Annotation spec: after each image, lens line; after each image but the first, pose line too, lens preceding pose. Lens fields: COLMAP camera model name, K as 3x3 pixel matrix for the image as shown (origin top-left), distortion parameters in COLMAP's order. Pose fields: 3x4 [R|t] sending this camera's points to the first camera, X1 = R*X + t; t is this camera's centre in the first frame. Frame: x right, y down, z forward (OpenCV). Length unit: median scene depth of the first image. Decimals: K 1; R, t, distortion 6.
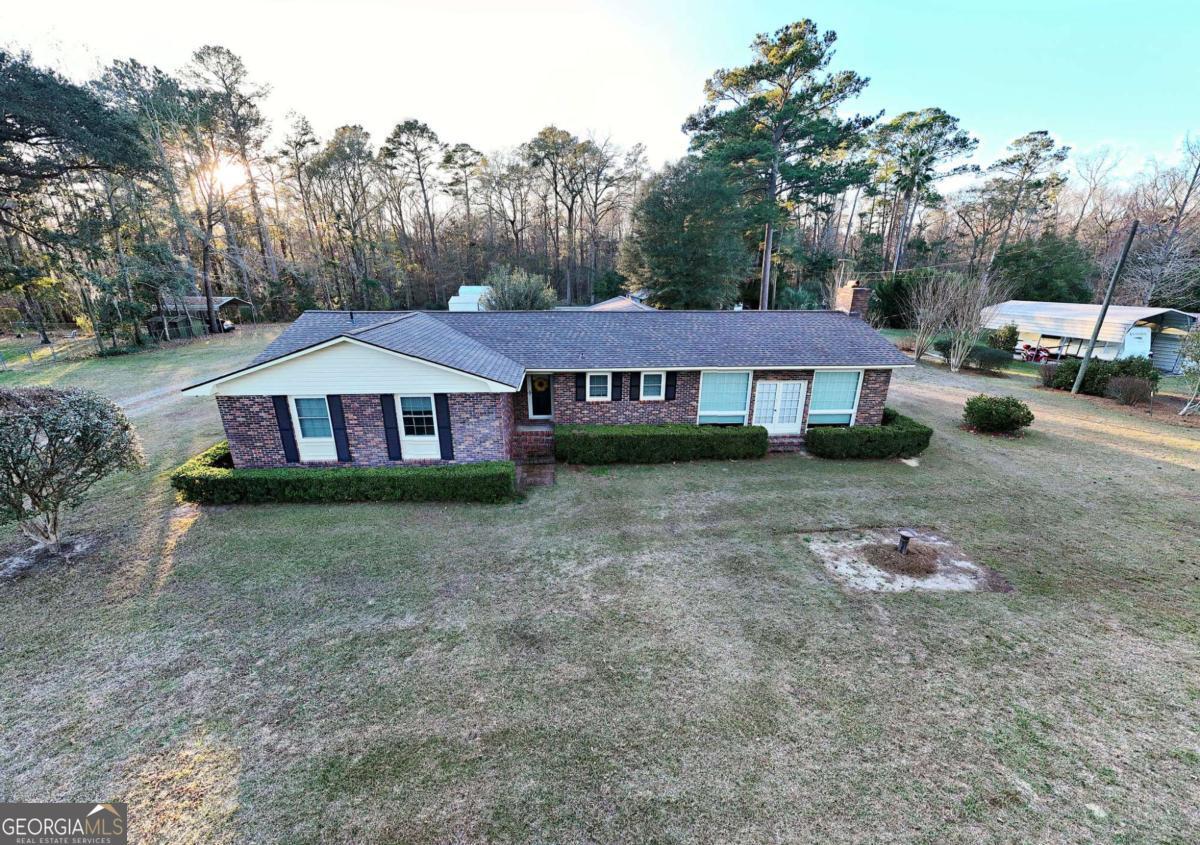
lens RADIAL K [[483.0, 0, 599.2], [0, 483.0, 430.9], [0, 0, 1]] dist [0.027471, 0.000452]
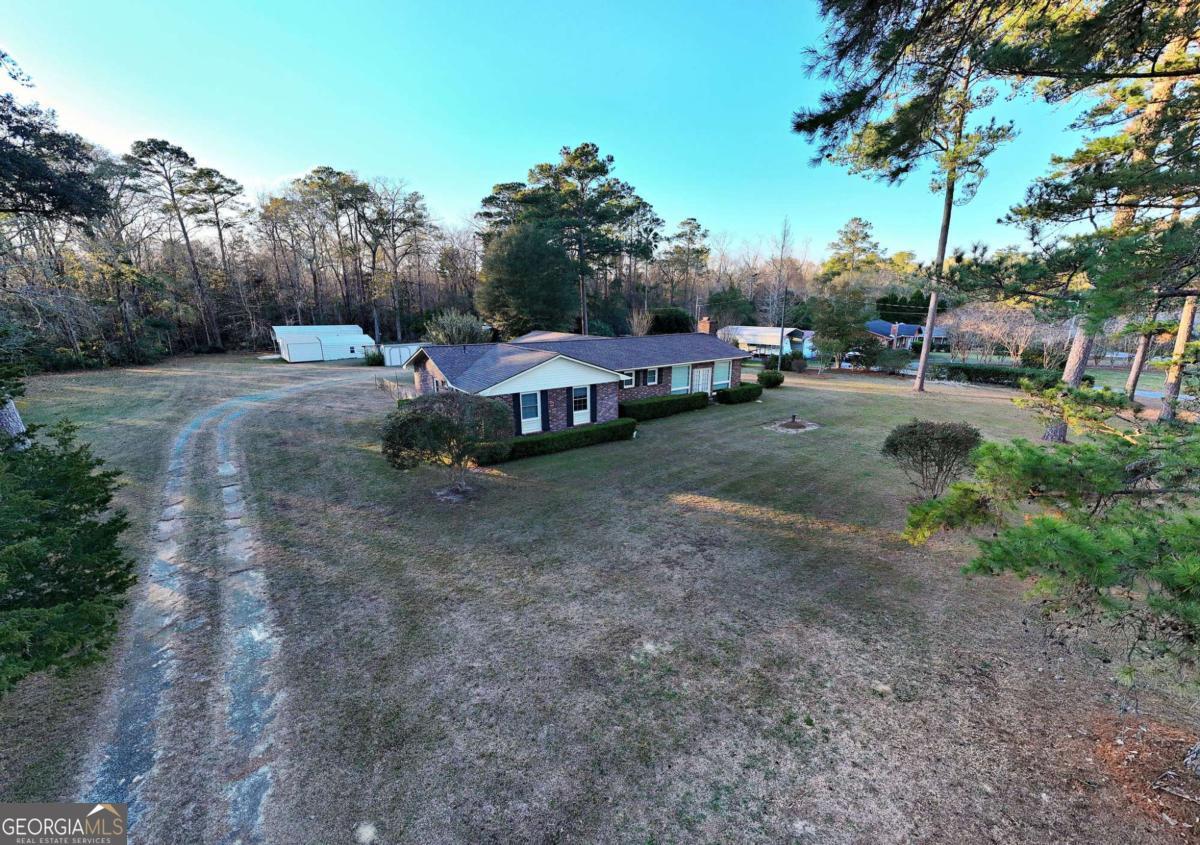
lens RADIAL K [[483.0, 0, 599.2], [0, 483.0, 430.9], [0, 0, 1]] dist [0.027471, 0.000452]
pose [[0.852852, -0.140312, 0.502948, -0.983221], [0.170643, 0.985226, -0.014503, 0.098824], [-0.493482, 0.098193, 0.864195, -0.443470]]
